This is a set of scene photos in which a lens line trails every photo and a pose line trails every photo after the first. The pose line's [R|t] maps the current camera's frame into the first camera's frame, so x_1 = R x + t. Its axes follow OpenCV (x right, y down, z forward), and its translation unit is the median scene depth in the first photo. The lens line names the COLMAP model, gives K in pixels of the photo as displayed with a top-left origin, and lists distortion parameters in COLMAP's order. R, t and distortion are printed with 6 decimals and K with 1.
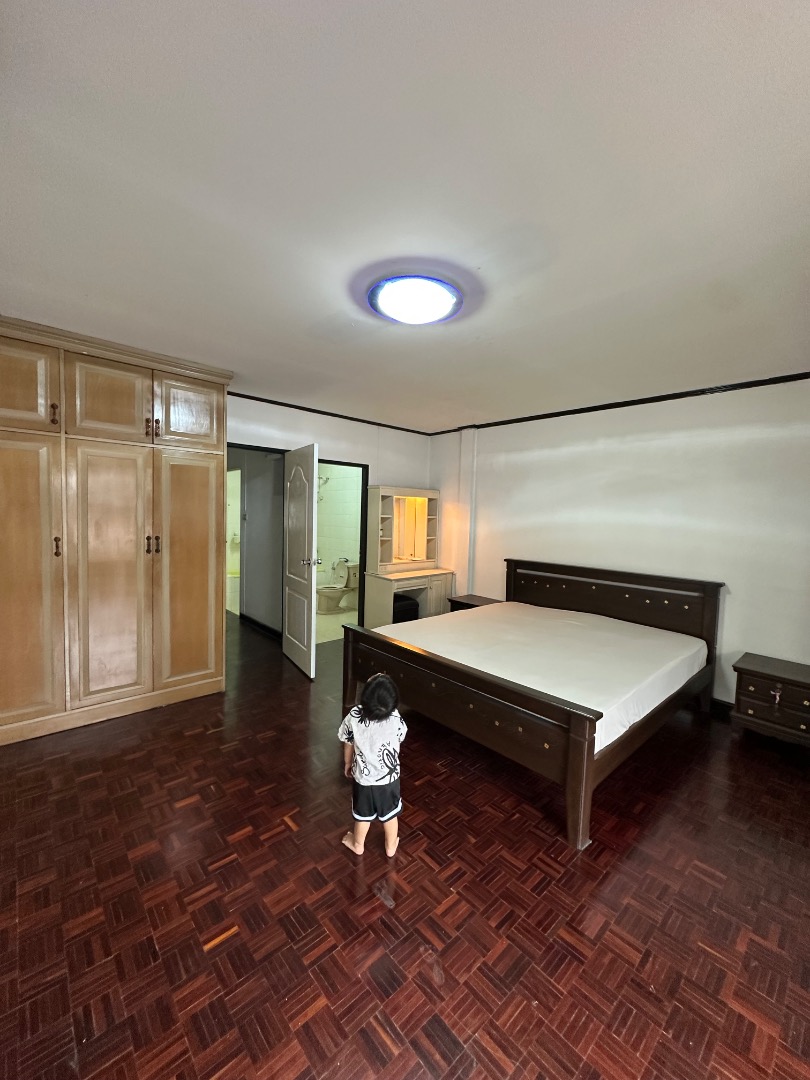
lens RADIAL K [[432.2, 0, 409.2], [0, 432.2, 535.7], [0, 0, 1]] dist [-0.000731, 0.000246]
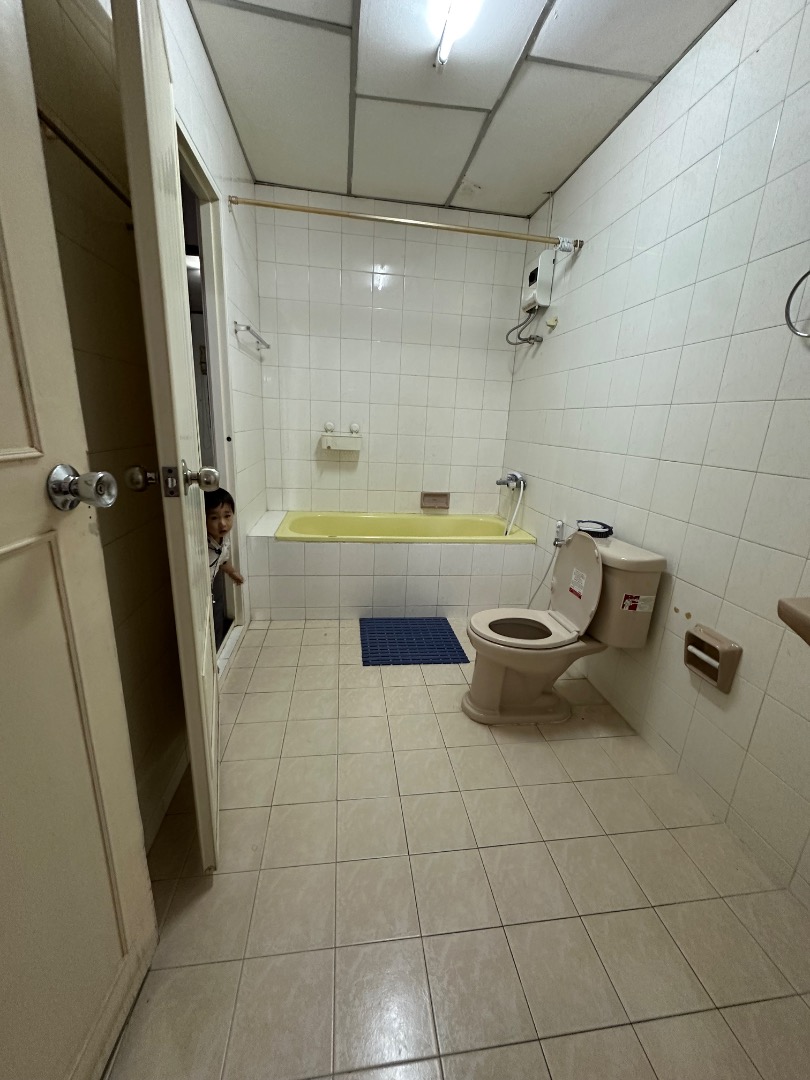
lens RADIAL K [[432.2, 0, 406.1], [0, 432.2, 536.7], [0, 0, 1]] dist [-0.000731, 0.000246]
pose [[0.827428, 0.157472, -0.539042, -0.257440], [-0.049990, 0.976723, 0.208599, 0.021843], [0.559343, -0.145654, 0.816039, 1.793043]]
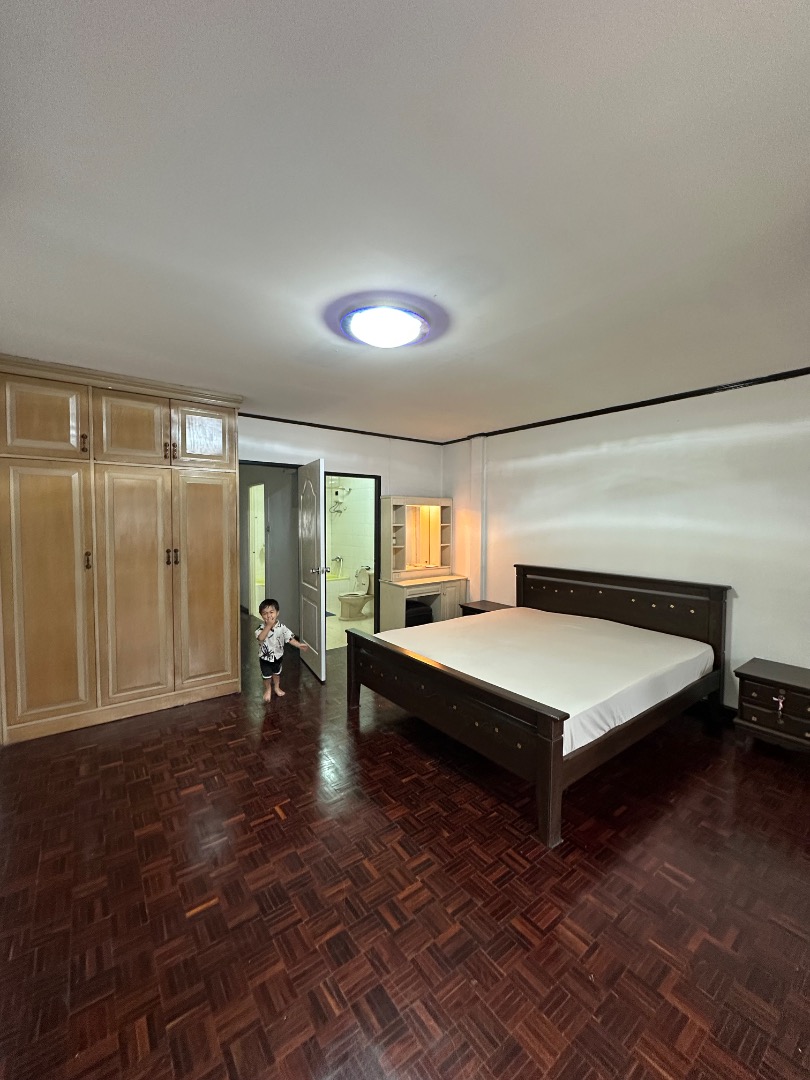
lens RADIAL K [[432.2, 0, 408.9], [0, 432.2, 536.4], [0, 0, 1]] dist [-0.000731, 0.000246]
pose [[0.995528, -0.021403, -0.092012, 0.120185], [0.020118, 0.999687, -0.014869, -0.003270], [0.092302, 0.012951, 0.995647, -0.044211]]
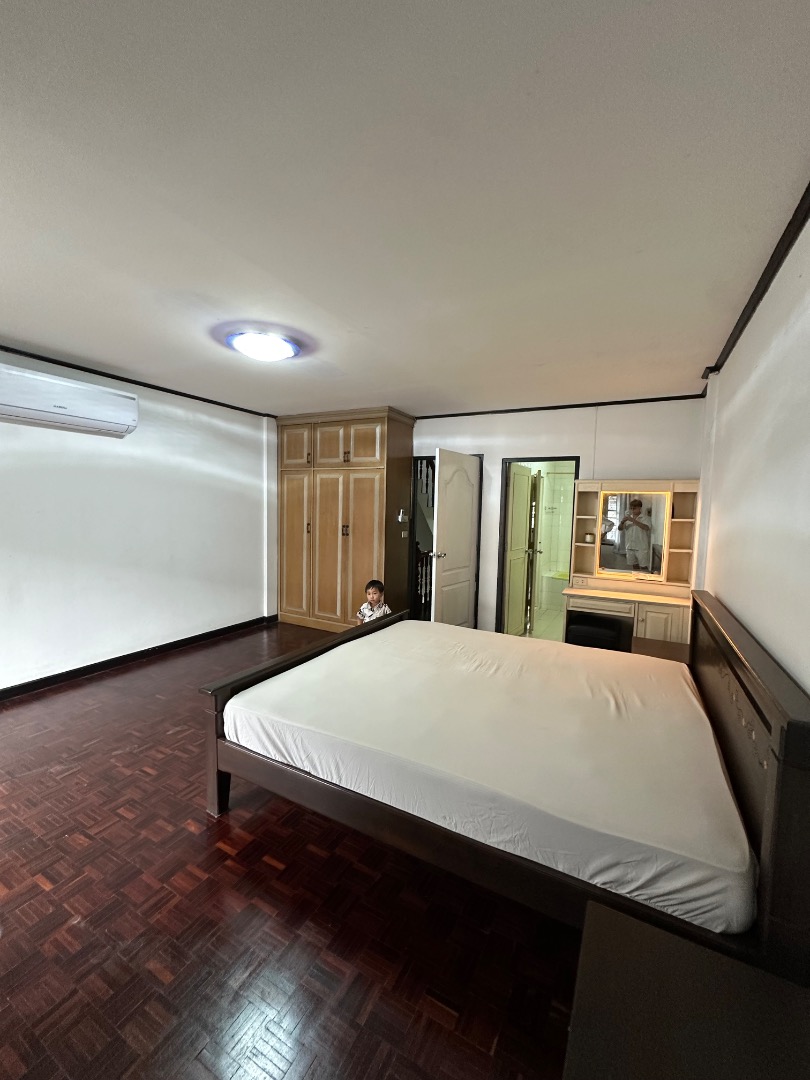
lens RADIAL K [[432.2, 0, 404.2], [0, 432.2, 538.5], [0, 0, 1]] dist [-0.000731, 0.000246]
pose [[0.329638, 0.051117, -0.942722, 1.085264], [-0.065810, 0.997348, 0.031067, -0.014448], [0.941811, 0.051800, 0.332128, 0.750196]]
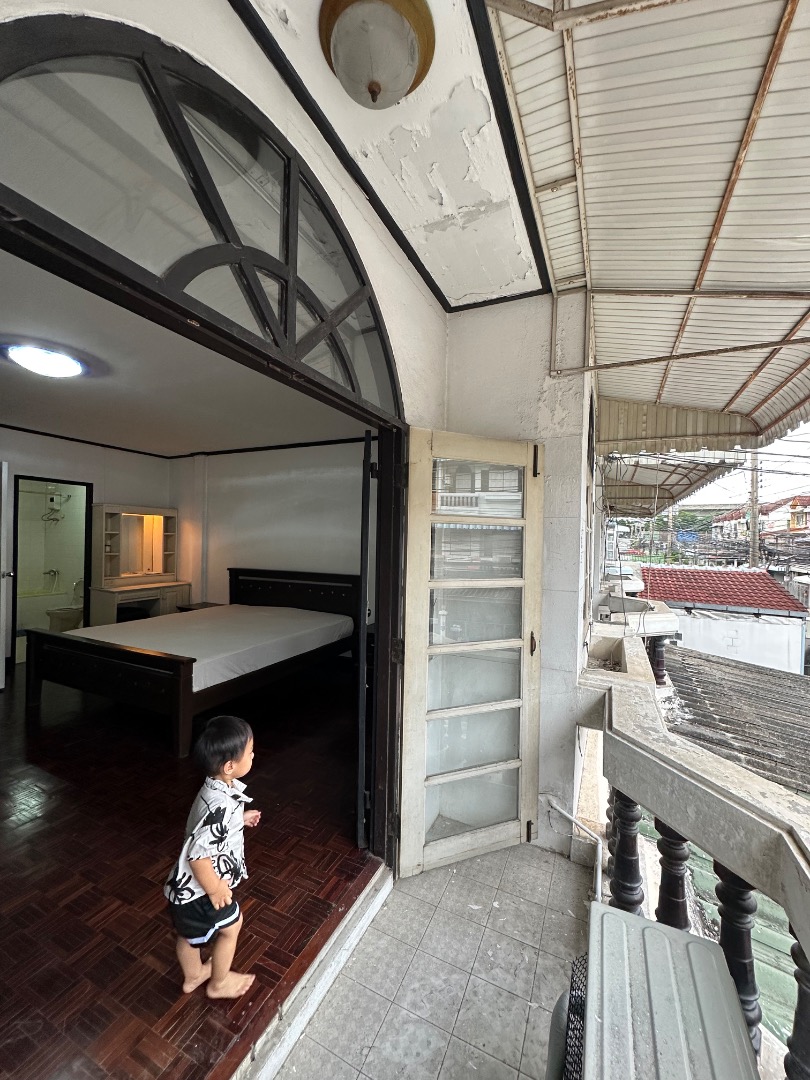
lens RADIAL K [[432.2, 0, 401.0], [0, 432.2, 538.4], [0, 0, 1]] dist [-0.000731, 0.000246]
pose [[0.929710, -0.012077, 0.368095, 0.387980], [0.028718, 0.998796, -0.039764, 0.057519], [-0.367171, 0.047540, 0.928938, -0.435843]]
